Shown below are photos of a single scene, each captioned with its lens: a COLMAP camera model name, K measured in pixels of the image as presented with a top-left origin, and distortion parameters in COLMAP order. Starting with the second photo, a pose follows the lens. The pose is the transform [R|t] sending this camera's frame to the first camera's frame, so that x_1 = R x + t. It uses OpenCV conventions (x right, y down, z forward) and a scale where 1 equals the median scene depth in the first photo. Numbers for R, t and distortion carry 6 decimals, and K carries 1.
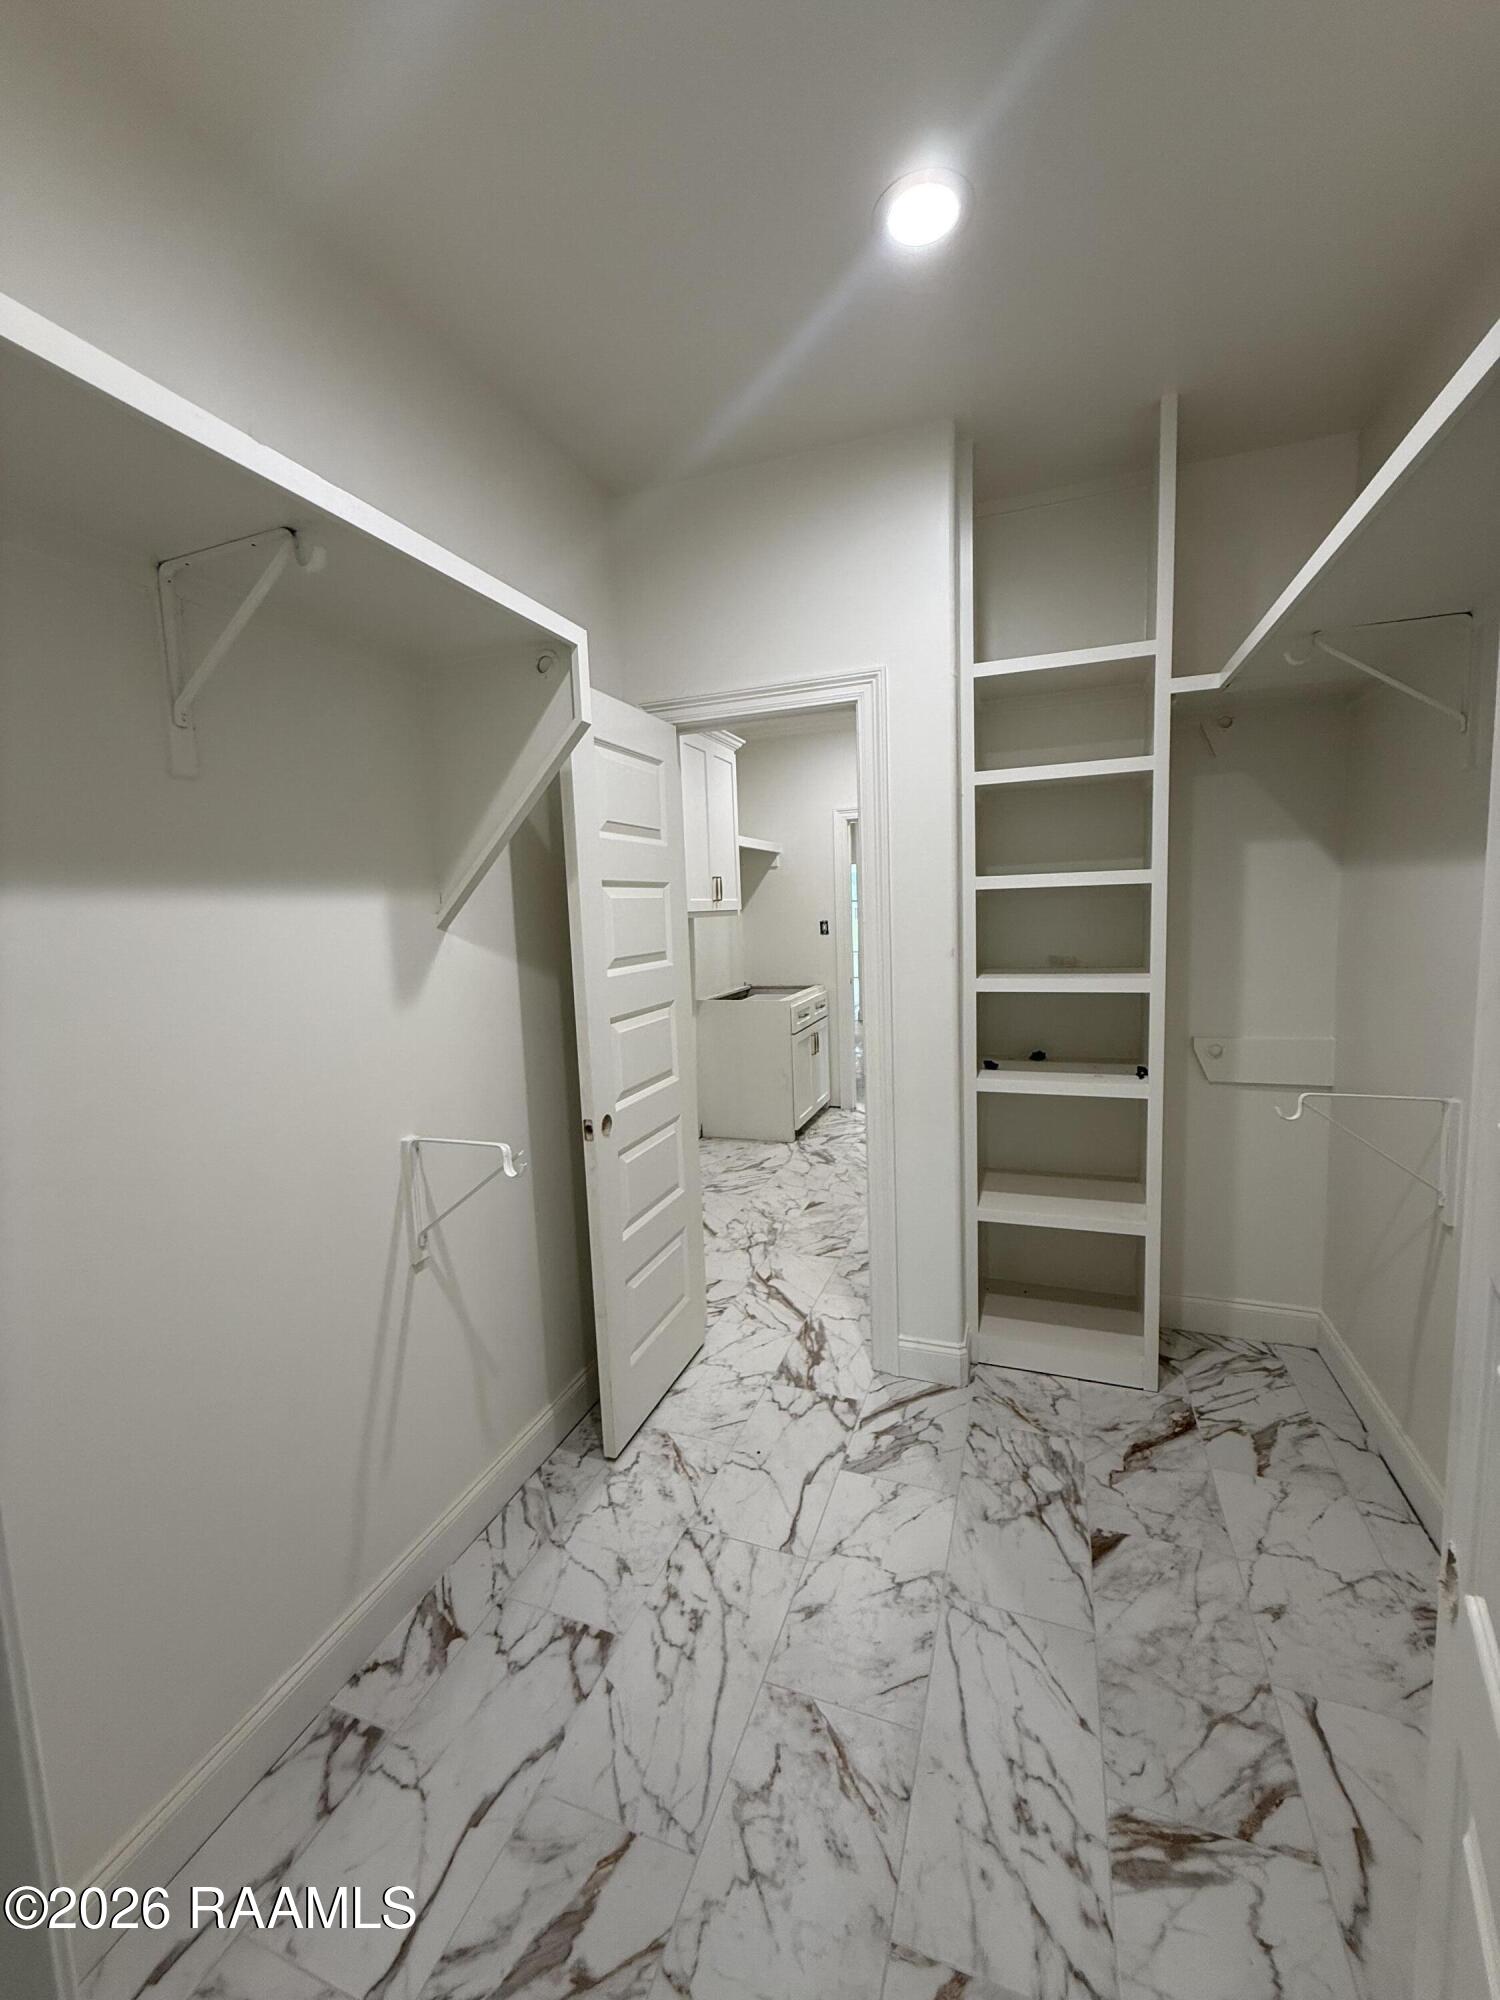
lens RADIAL K [[801.5, 0, 746.6], [0, 801.5, 997.0], [0, 0, 1]] dist [0.002385, -0.000316]
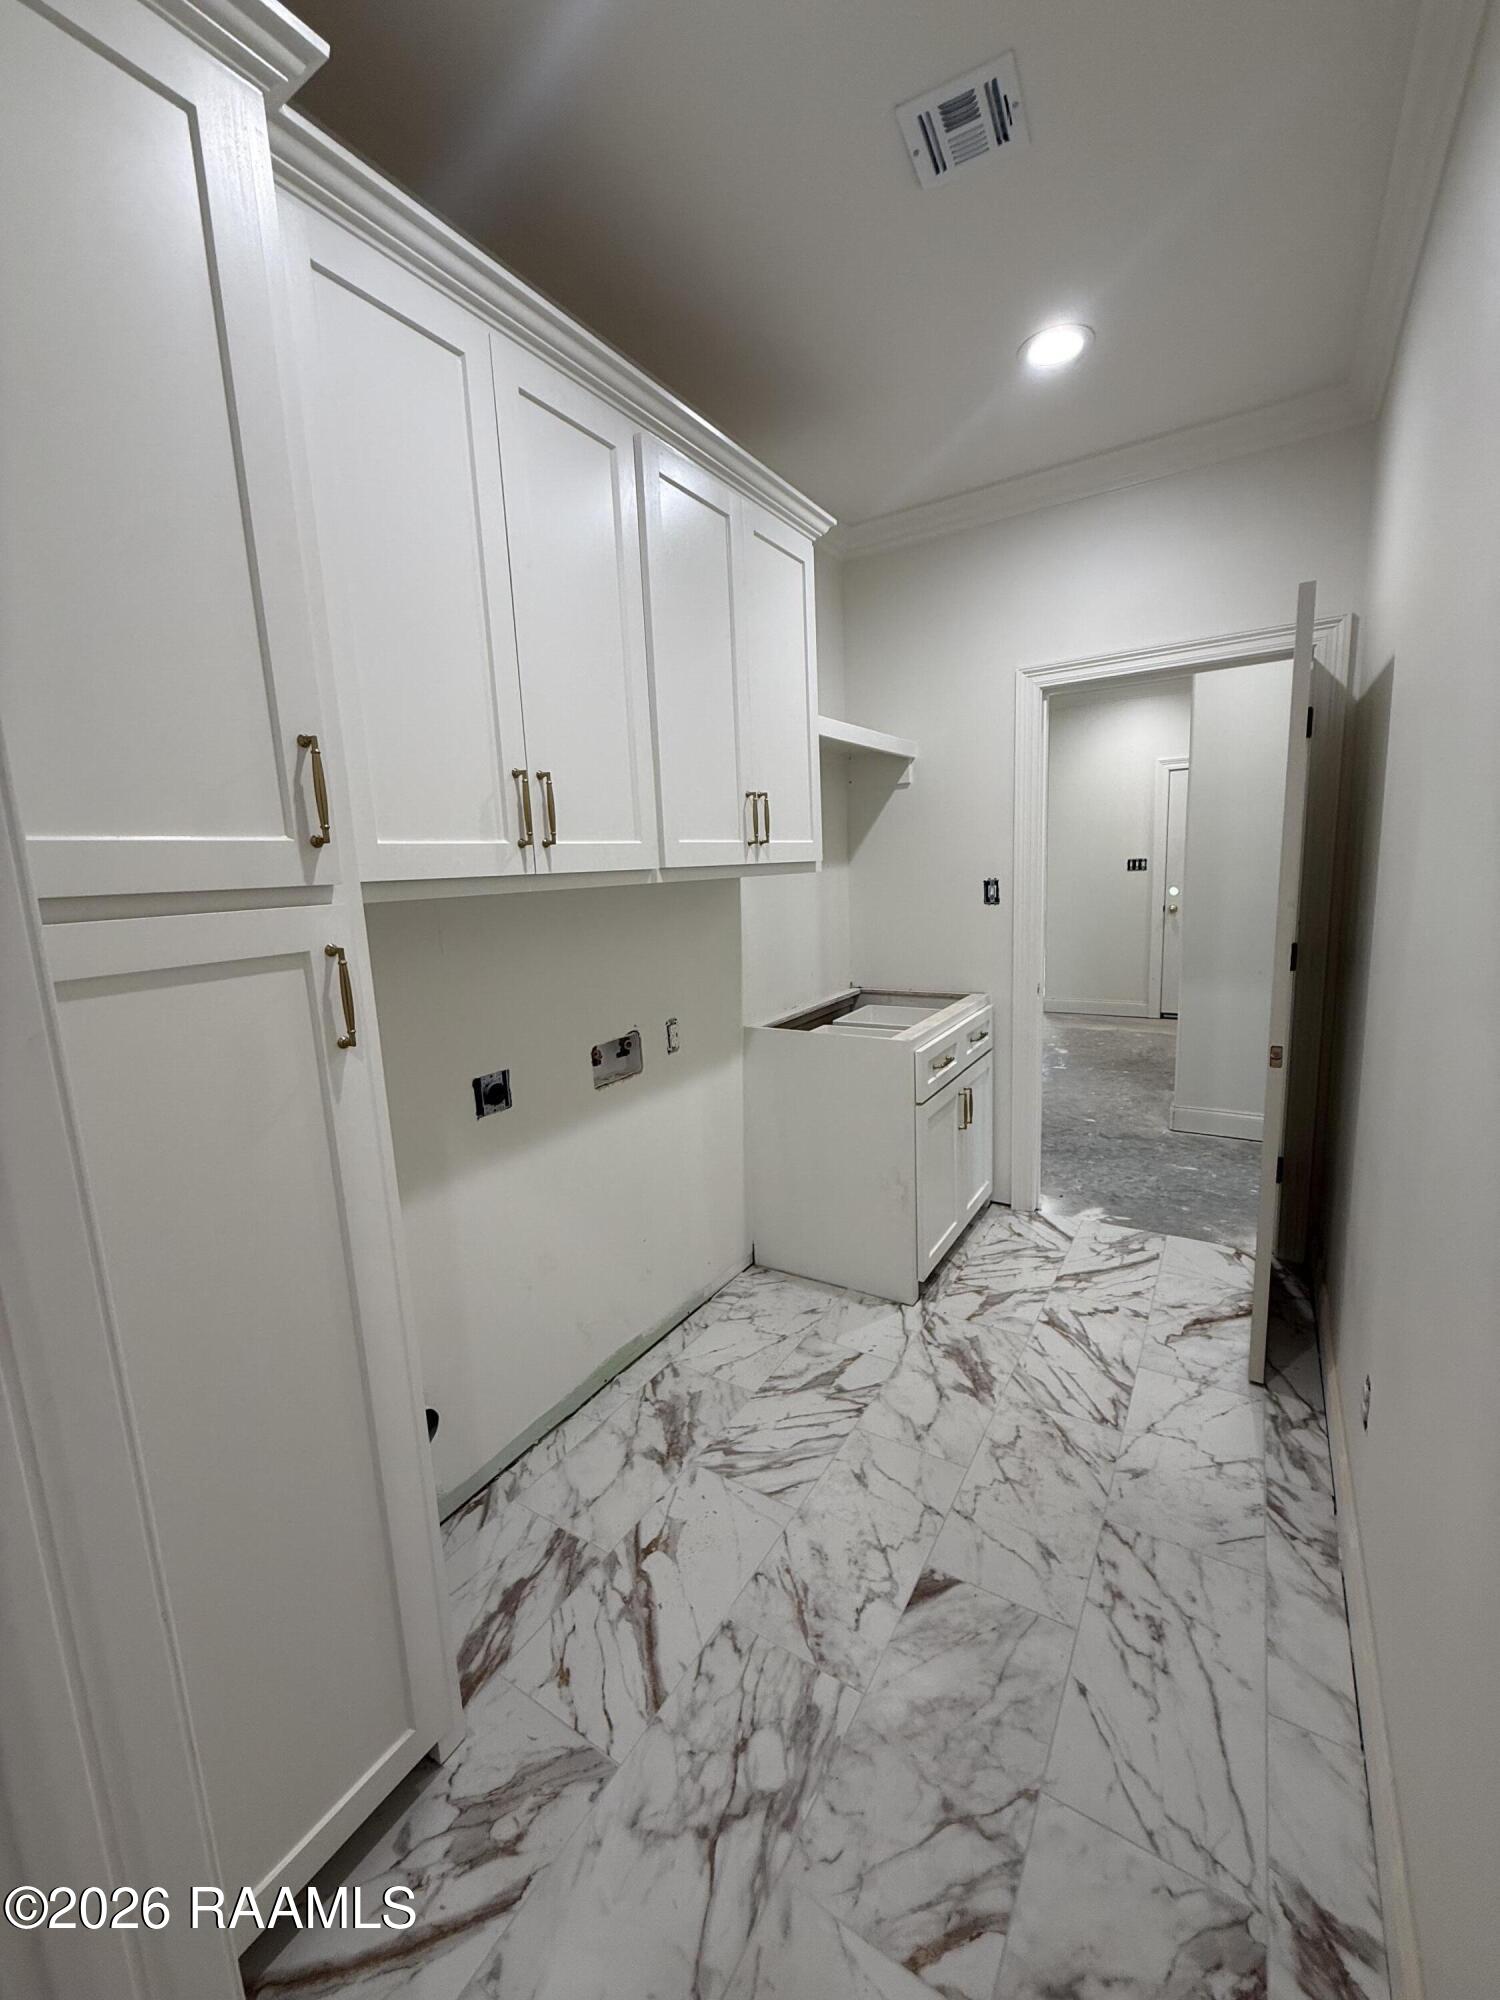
lens RADIAL K [[801.5, 0, 747.3], [0, 801.5, 998.7], [0, 0, 1]] dist [0.002385, -0.000316]
pose [[0.978210, 0.027654, -0.205769, 0.056489], [-0.014476, 0.997762, 0.065277, -0.055176], [0.207113, -0.060876, 0.976421, 0.495909]]
